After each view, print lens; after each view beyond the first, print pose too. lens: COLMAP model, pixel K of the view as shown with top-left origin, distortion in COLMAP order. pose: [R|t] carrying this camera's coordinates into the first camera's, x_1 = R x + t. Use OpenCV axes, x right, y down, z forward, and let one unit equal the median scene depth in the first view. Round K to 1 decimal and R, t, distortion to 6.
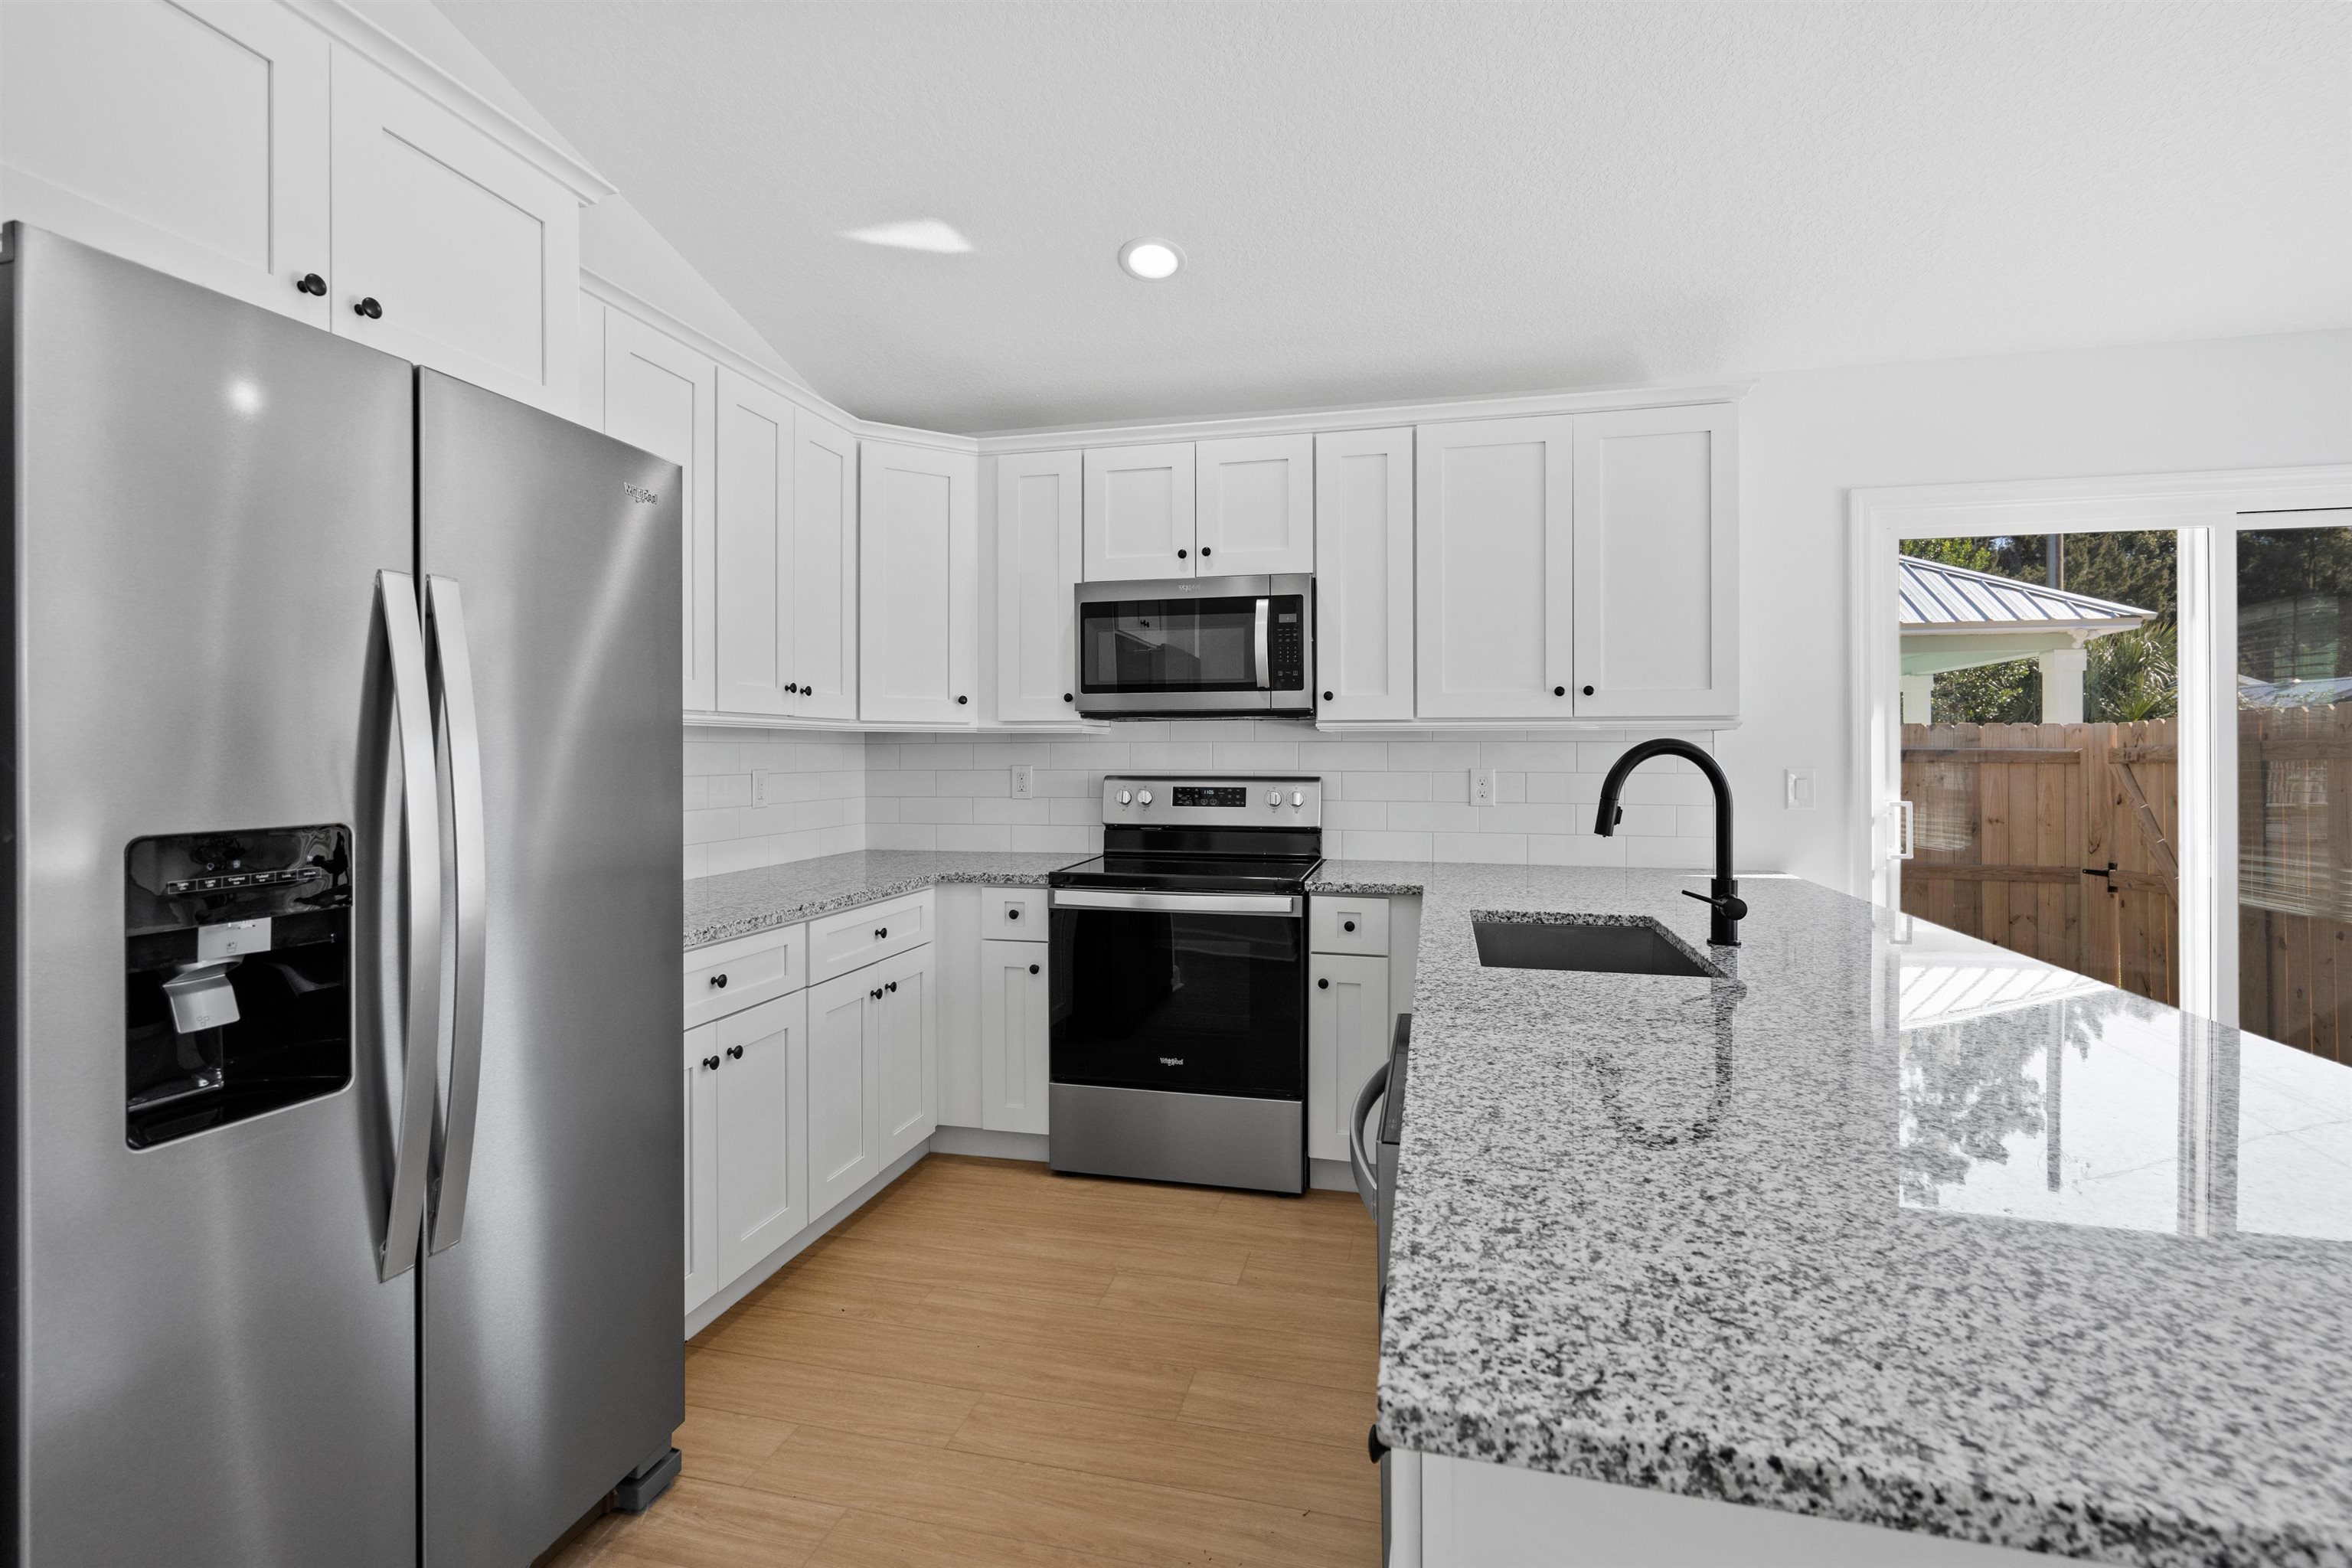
lens RADIAL K [[1086.5, 0, 1170.7], [0, 1086.5, 772.8], [0, 0, 1]] dist [-0.001380, -0.000206]
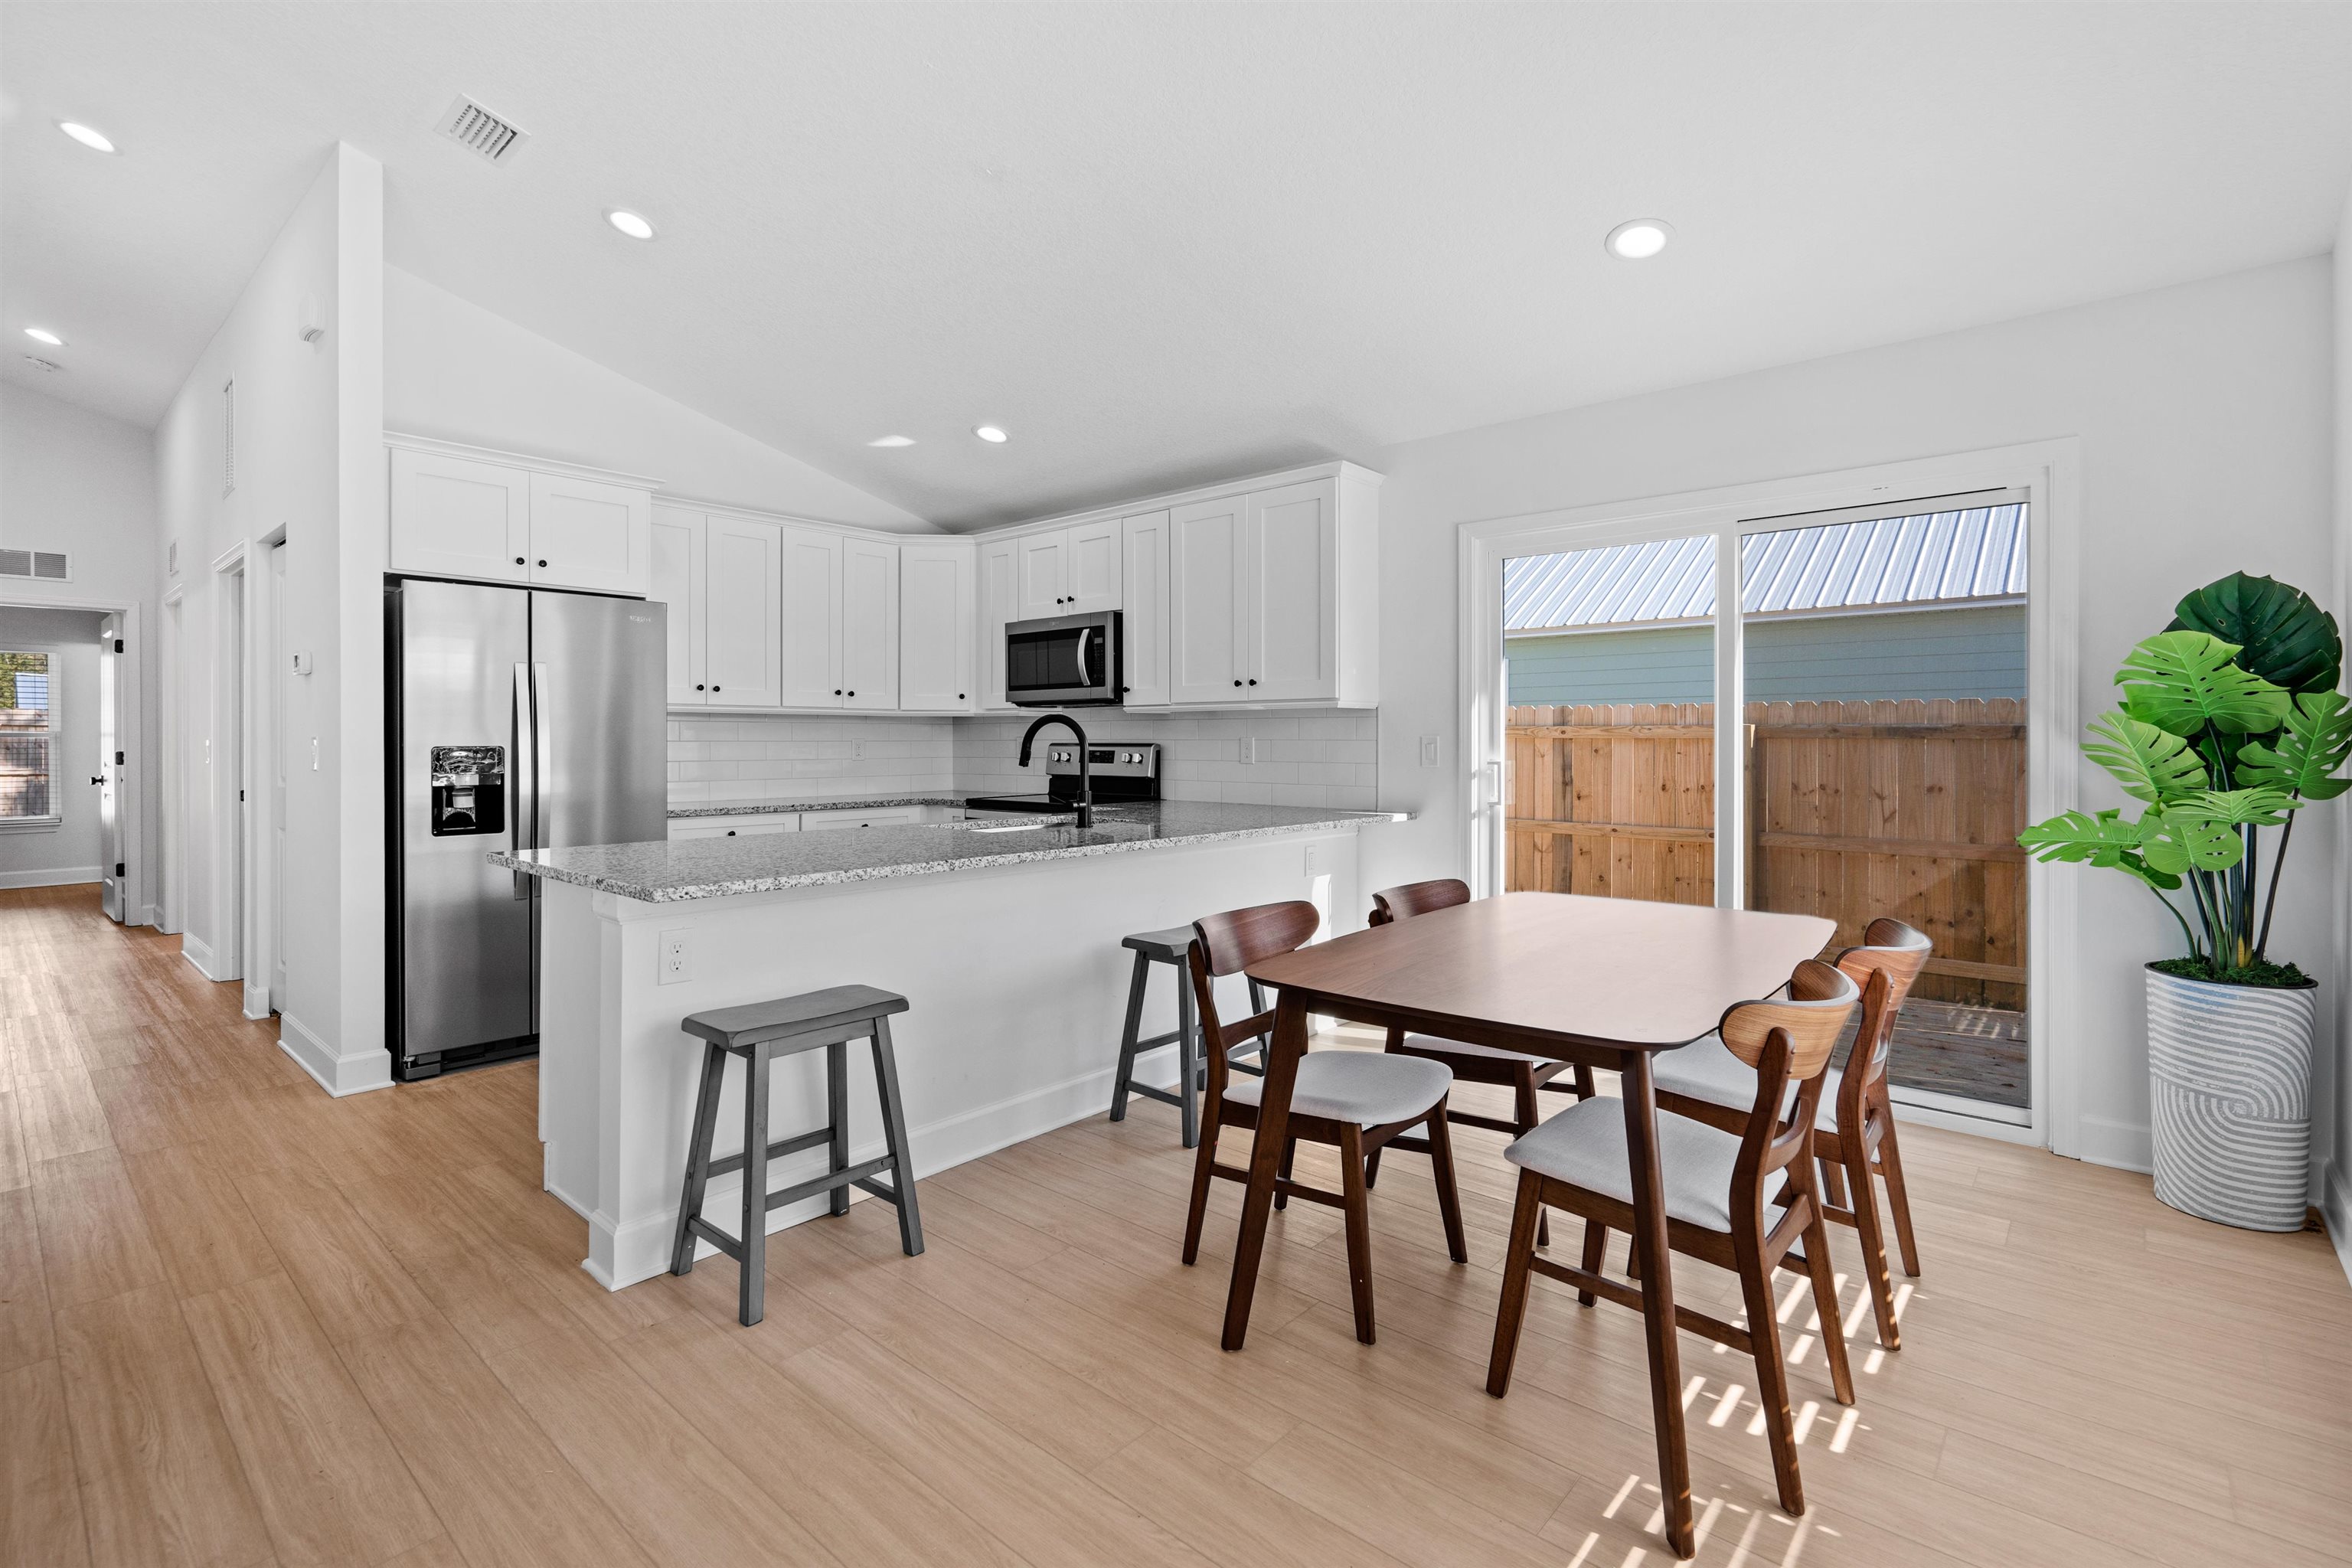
lens RADIAL K [[1086.5, 0, 1186.9], [0, 1086.5, 762.3], [0, 0, 1]] dist [-0.001380, -0.000206]
pose [[0.884028, 0.009129, -0.467346, 0.925401], [-0.008874, 0.999957, 0.002745, 0.026527], [0.467351, 0.001720, 0.884070, -0.310514]]
